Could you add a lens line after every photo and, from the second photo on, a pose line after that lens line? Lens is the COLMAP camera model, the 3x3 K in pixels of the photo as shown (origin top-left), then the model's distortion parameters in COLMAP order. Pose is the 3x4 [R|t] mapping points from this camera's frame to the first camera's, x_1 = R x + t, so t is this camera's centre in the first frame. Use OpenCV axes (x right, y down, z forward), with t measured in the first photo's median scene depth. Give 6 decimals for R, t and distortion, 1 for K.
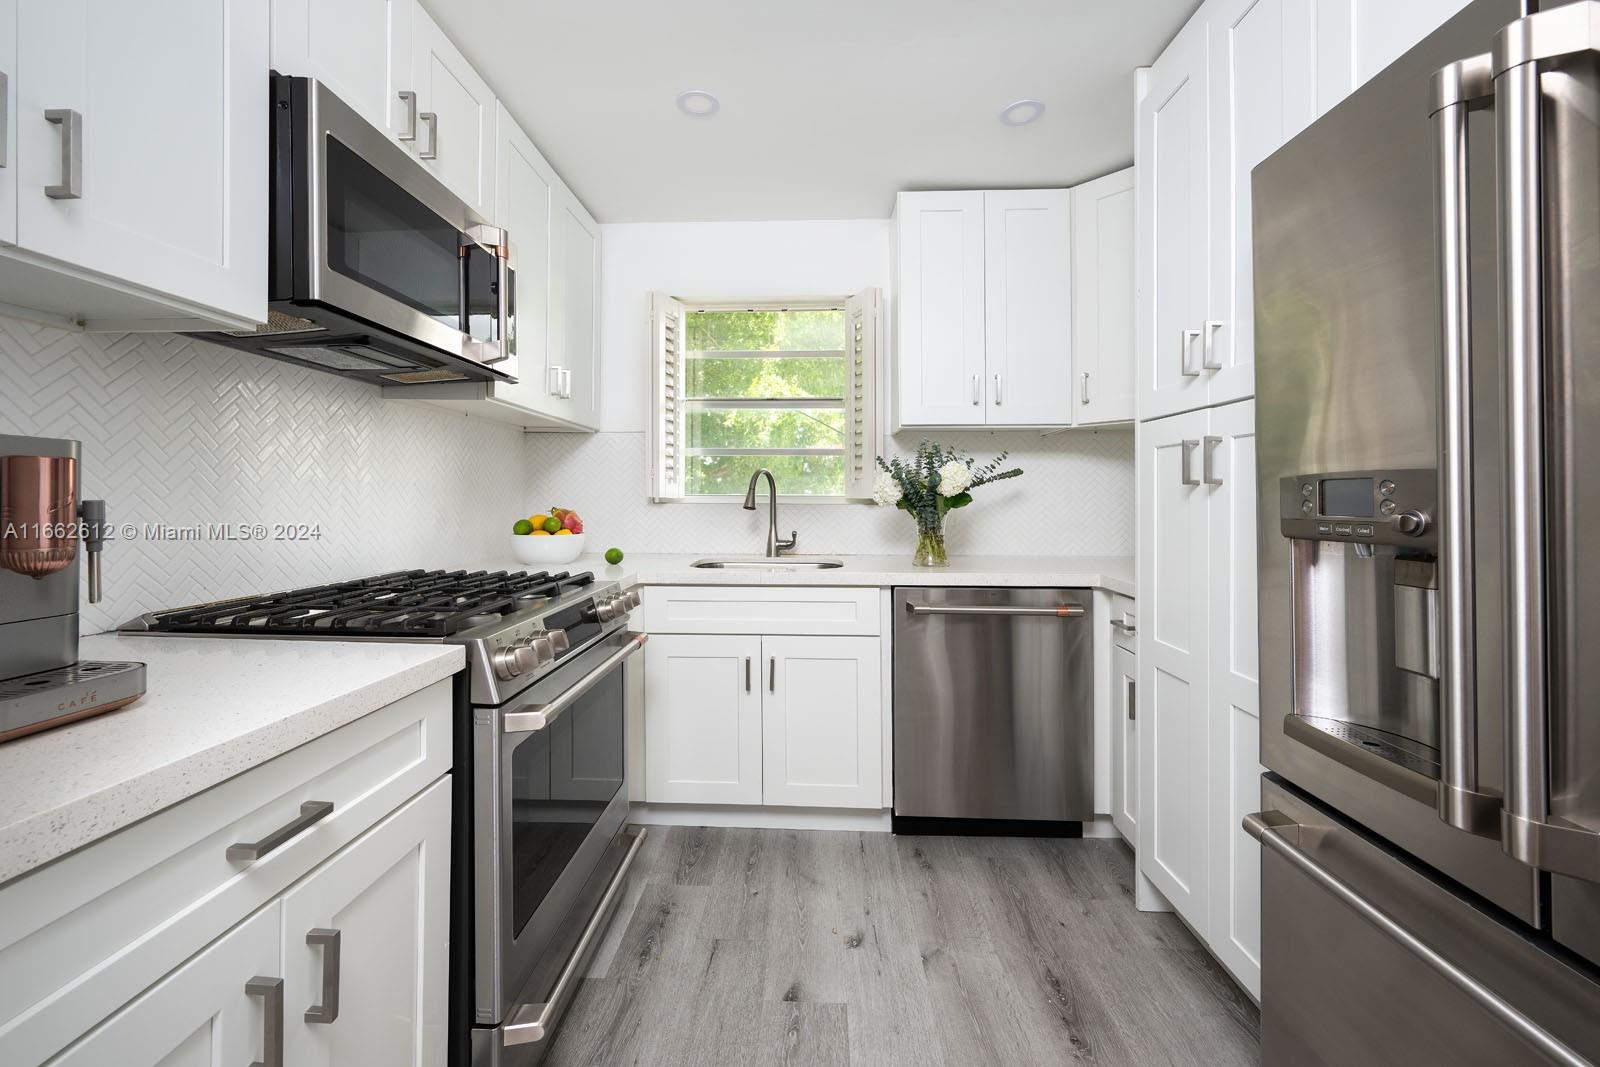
lens RADIAL K [[649.2, 0, 792.2], [0, 649.2, 494.1], [0, 0, 1]] dist [-0.001032, -0.000194]
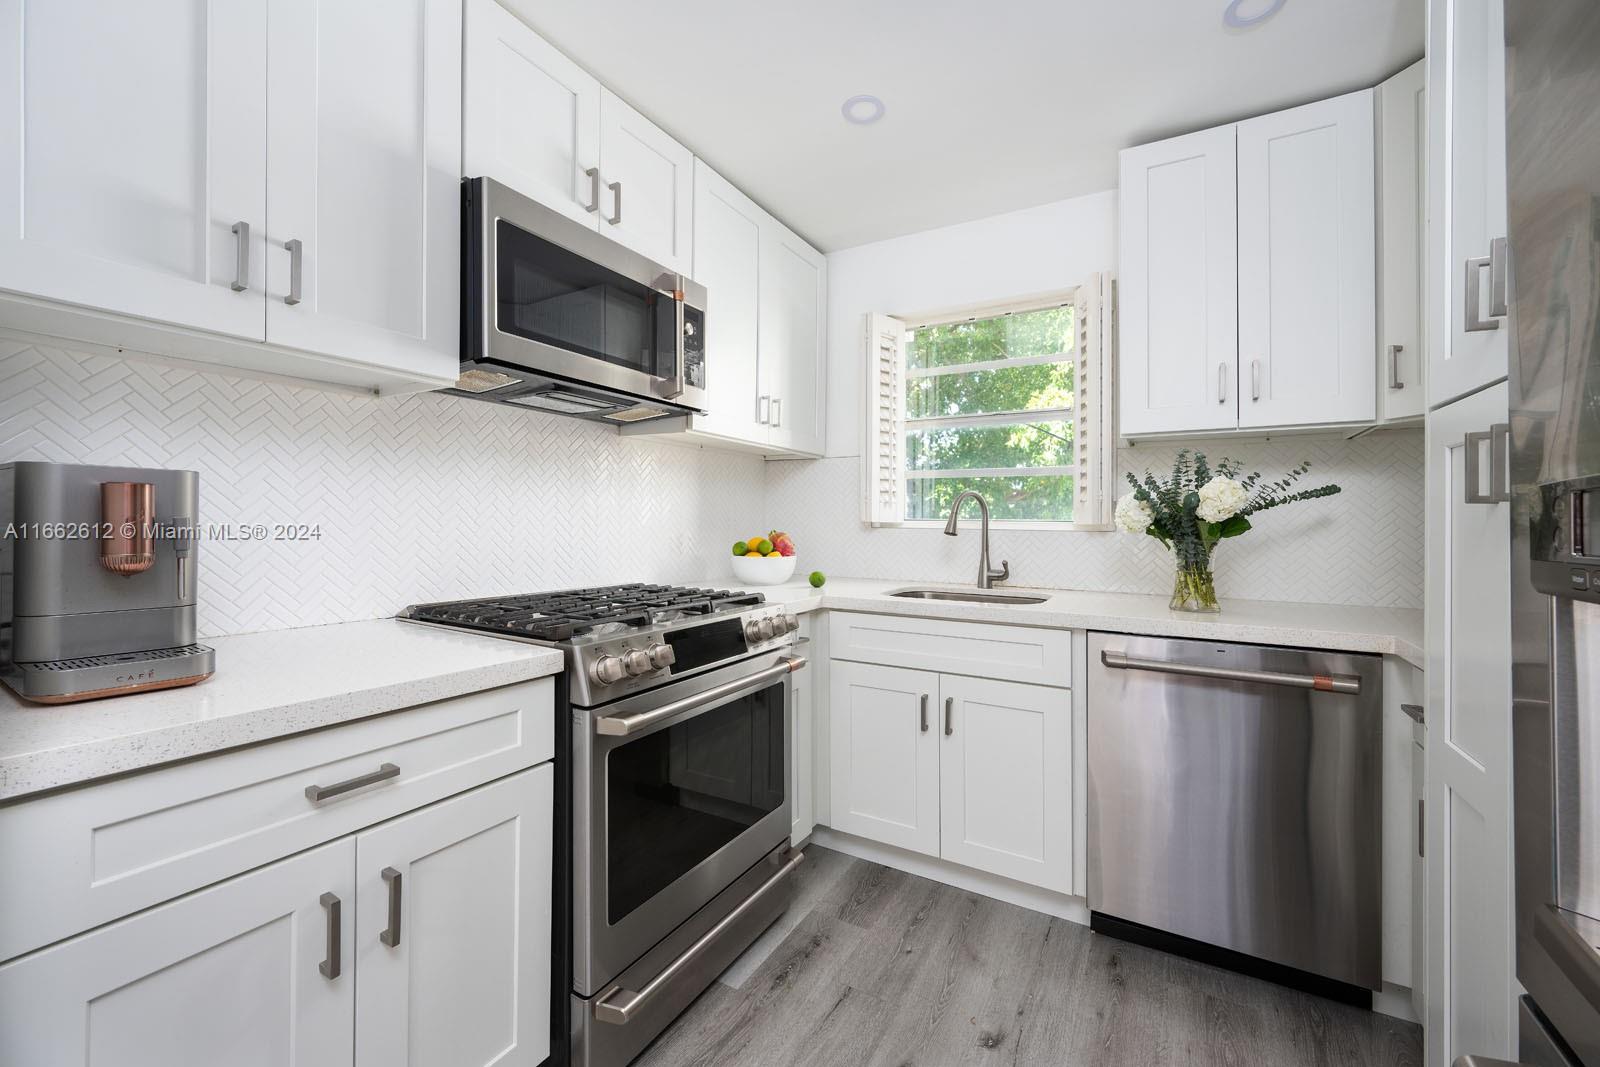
lens RADIAL K [[657.5, 0, 808.0], [0, 657.5, 520.0], [0, 0, 1]] dist [-0.000849, -0.000033]
pose [[0.895441, 0.003579, -0.445166, 0.215303], [-0.003488, 0.999993, 0.001022, 0.002368], [0.445167, 0.000638, 0.895447, 0.095325]]
